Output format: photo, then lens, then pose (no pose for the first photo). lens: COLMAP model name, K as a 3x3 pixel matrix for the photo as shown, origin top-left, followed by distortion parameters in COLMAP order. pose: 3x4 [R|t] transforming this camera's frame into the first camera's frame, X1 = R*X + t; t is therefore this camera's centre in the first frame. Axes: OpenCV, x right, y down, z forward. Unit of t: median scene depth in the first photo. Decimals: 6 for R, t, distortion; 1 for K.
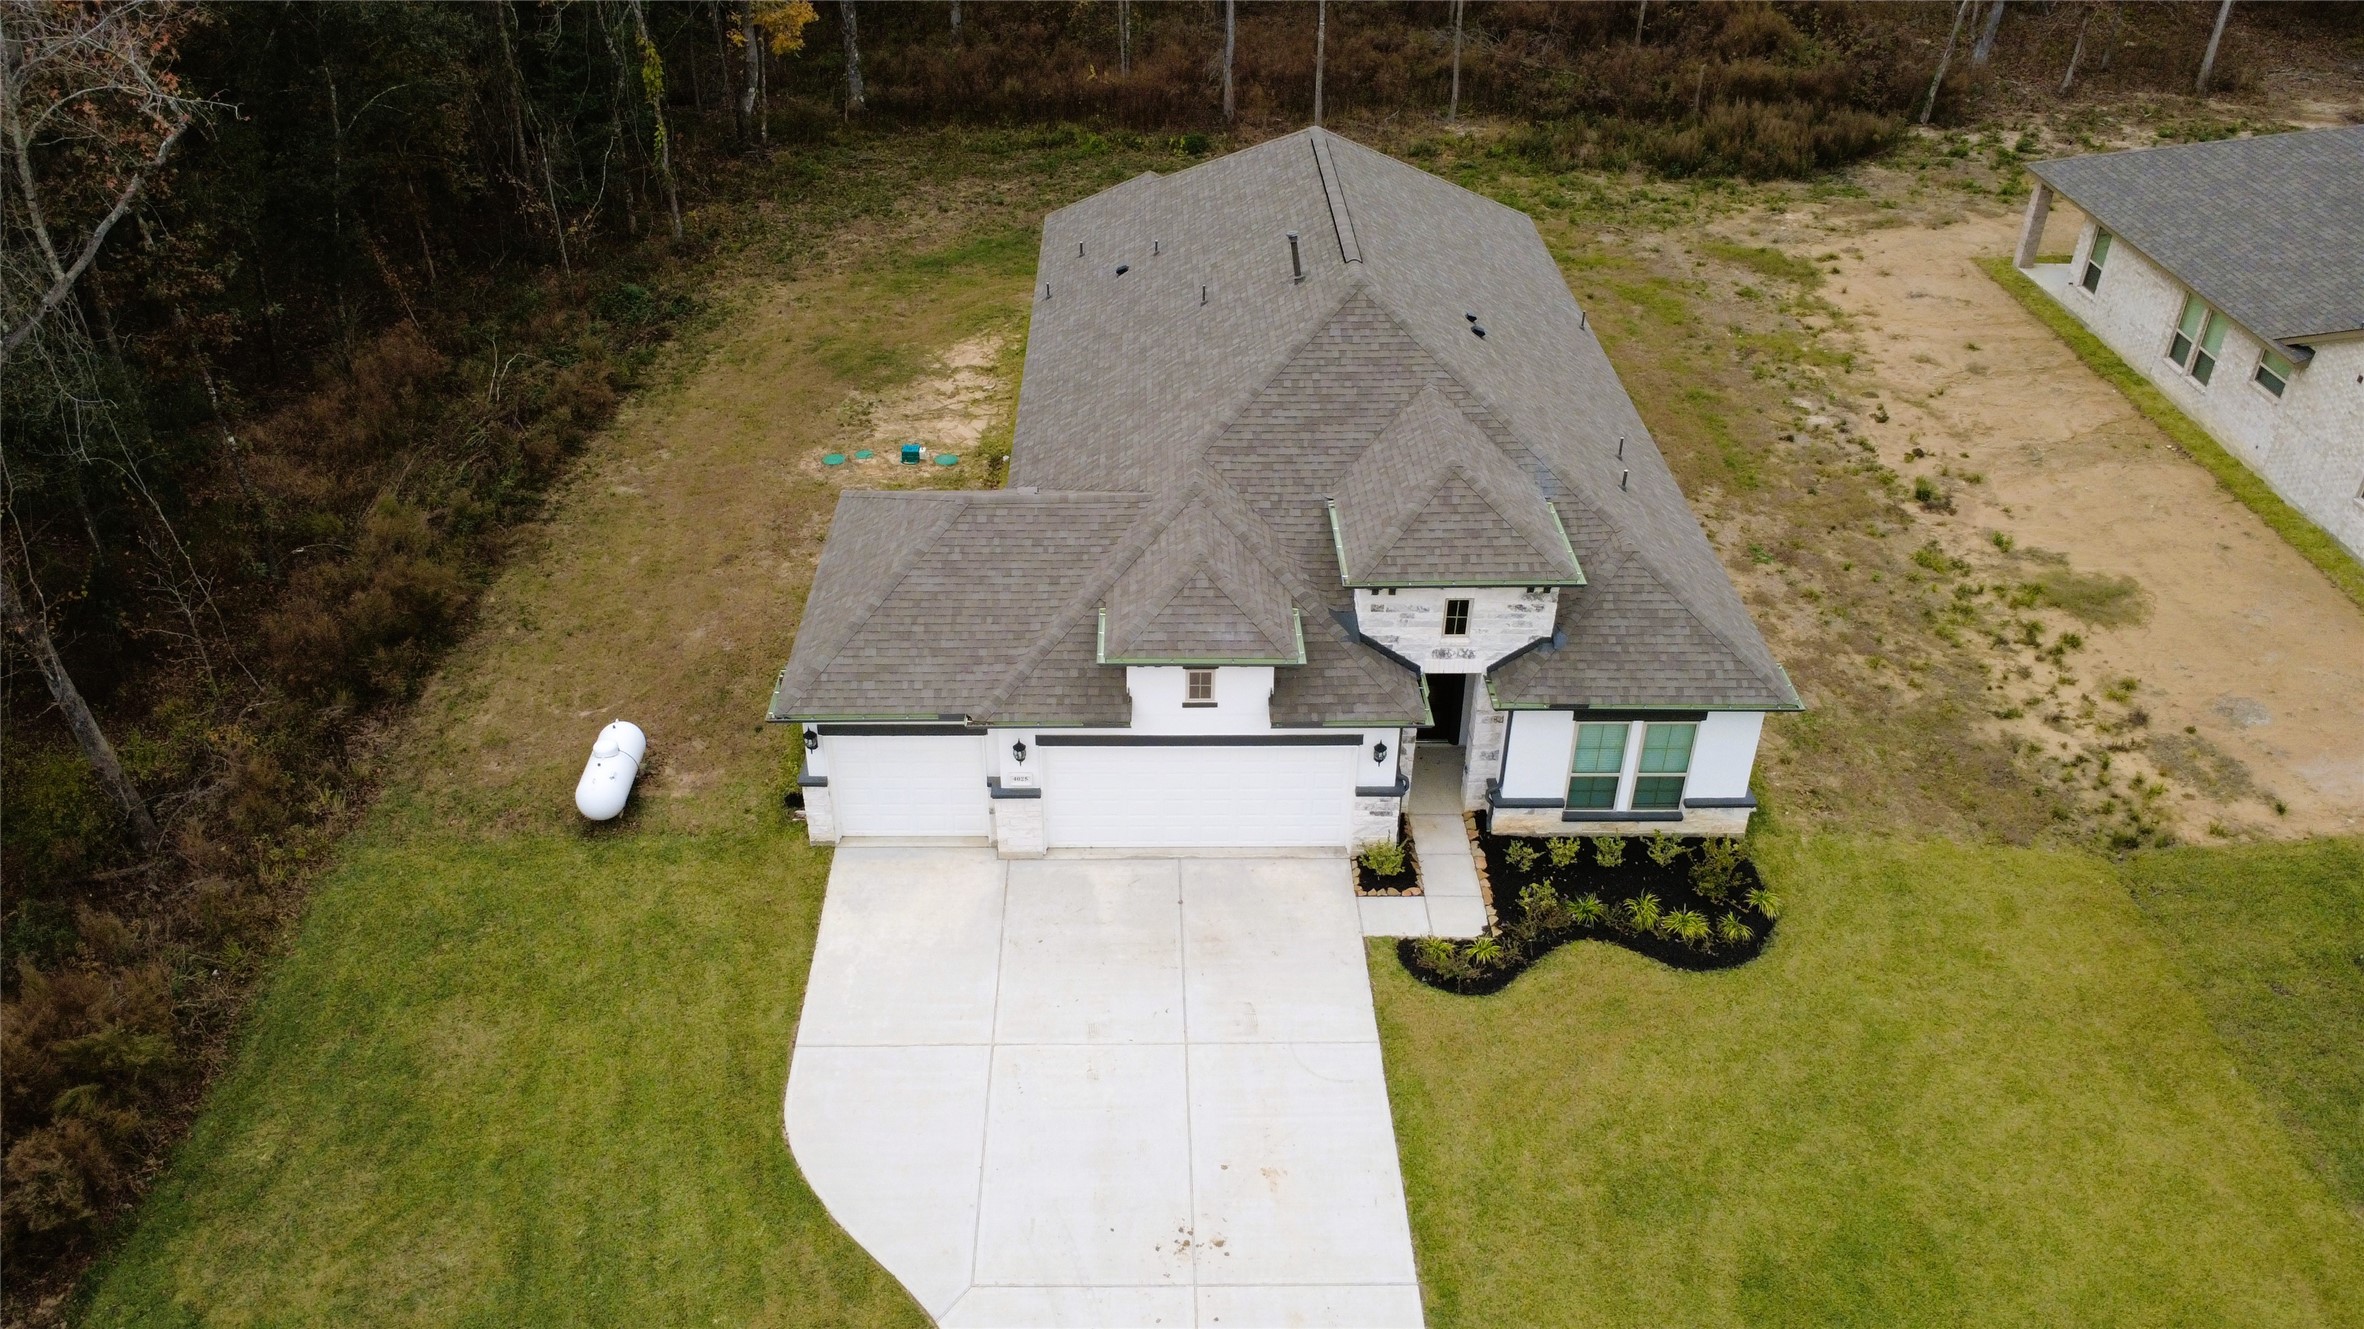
lens RADIAL K [[1732.3, 0, 1180.1], [0, 1732.3, 662.4], [0, 0, 1]] dist [-0.004783, 0.004459]
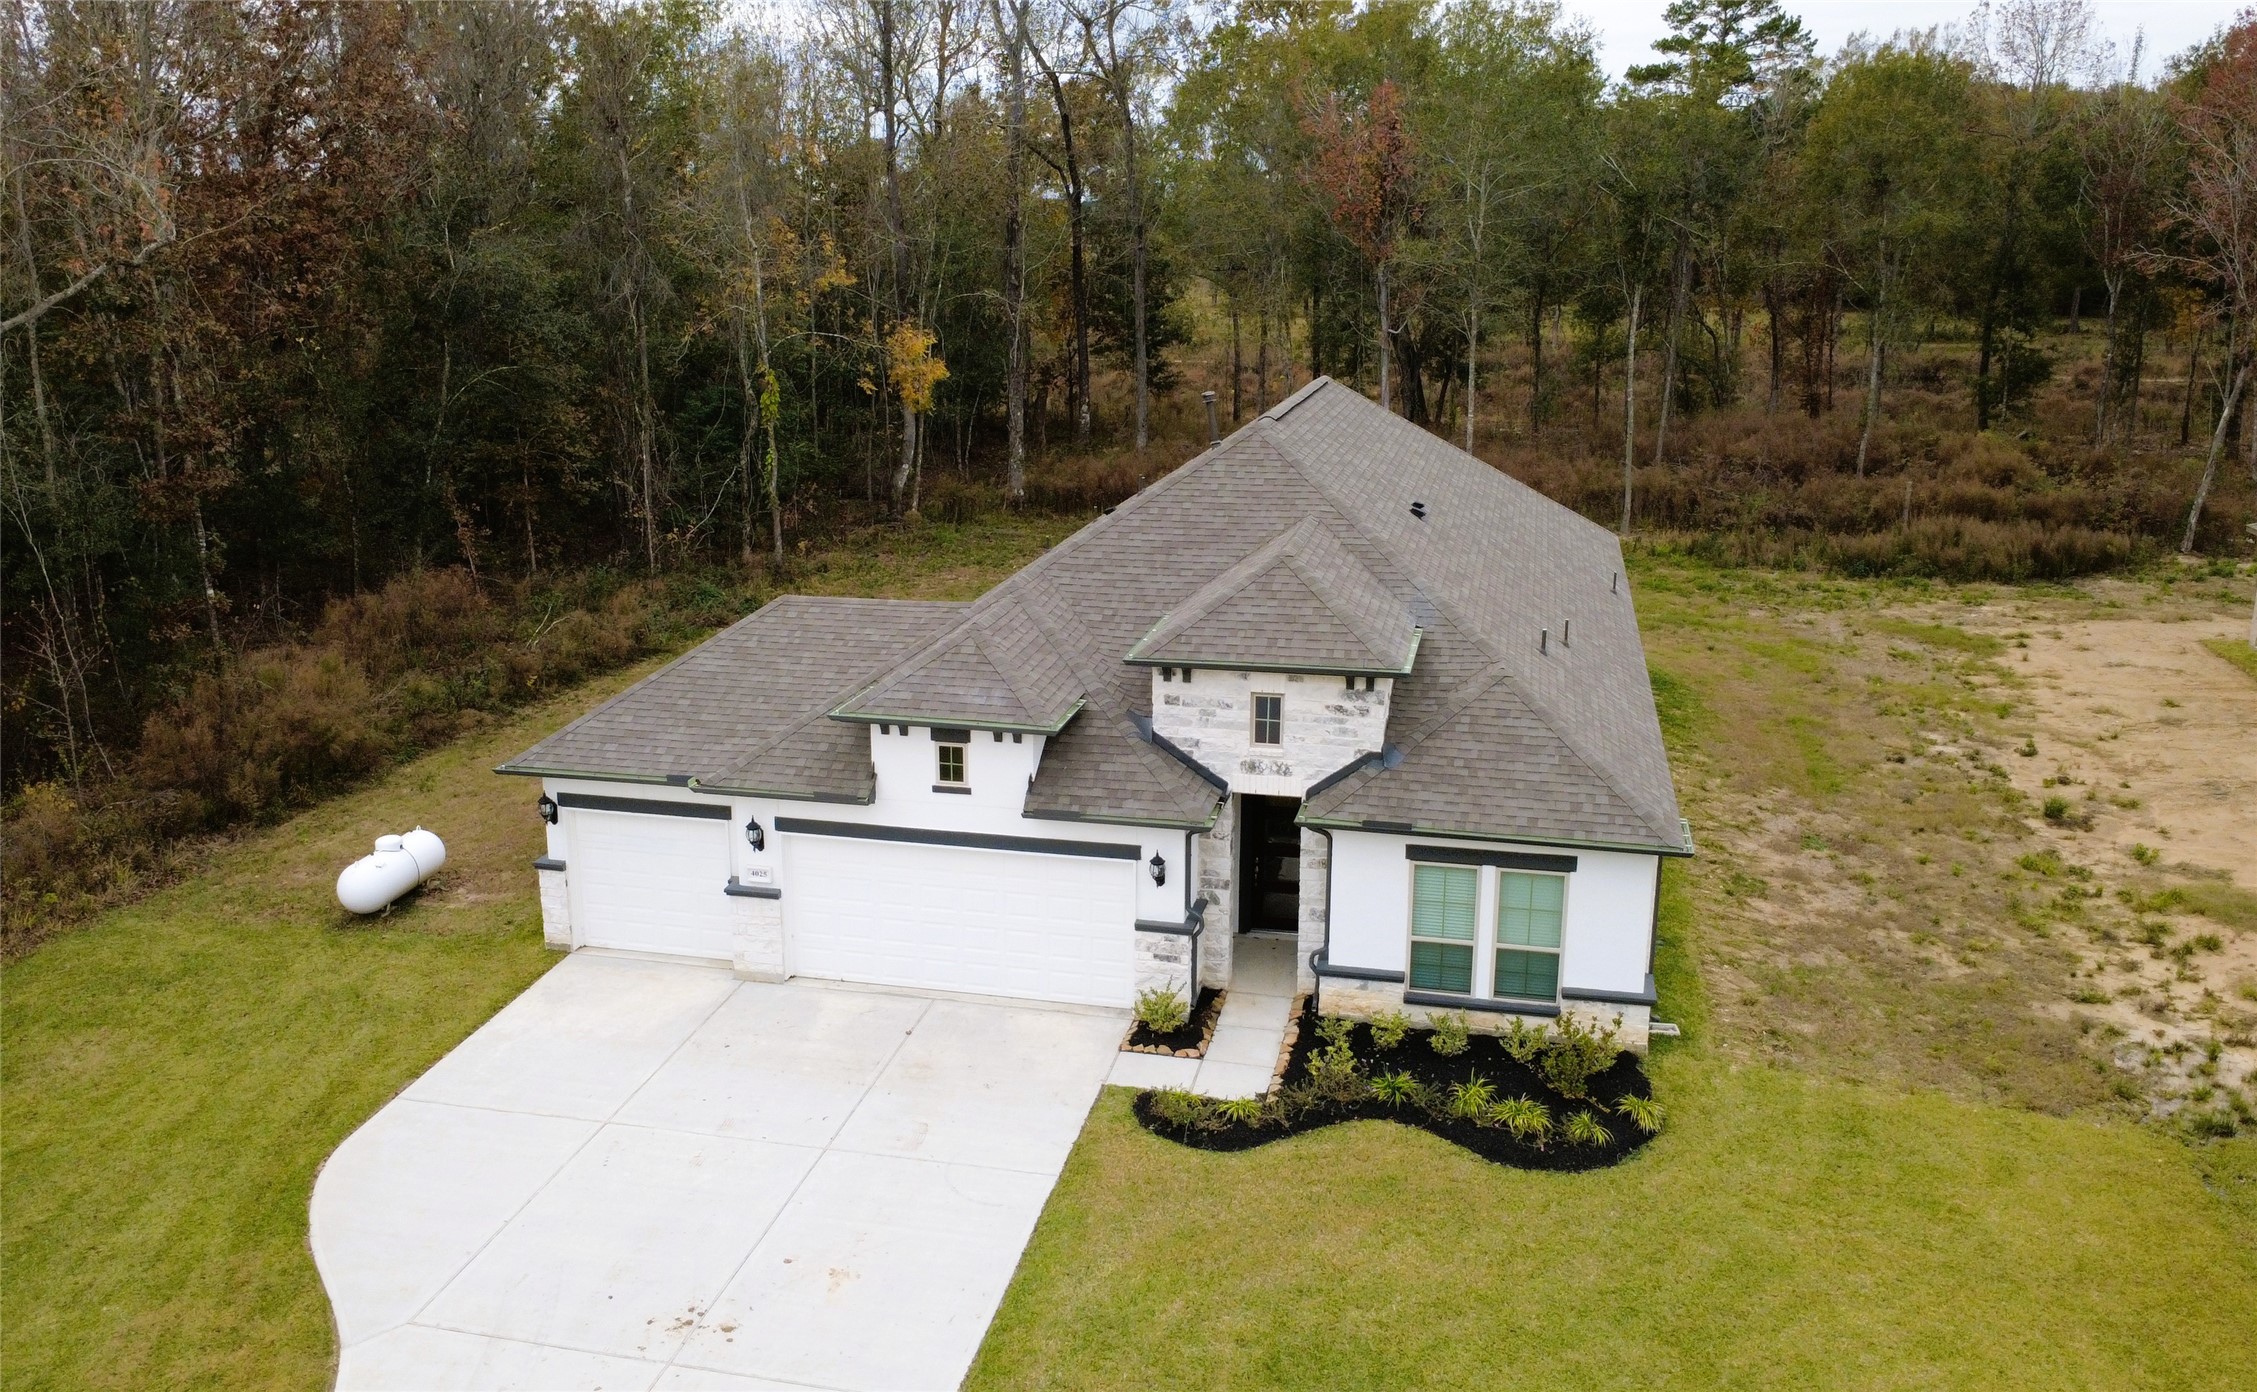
lens RADIAL K [[1814.1, 0, 1127.1], [0, 1814.1, 696.5], [0, 0, 1]] dist [-0.001677, -0.004144]
pose [[0.970726, 0.053902, -0.234063, 0.292286], [-0.126751, 0.942718, -0.308573, 0.238120], [0.204023, 0.329207, 0.921953, 0.166801]]
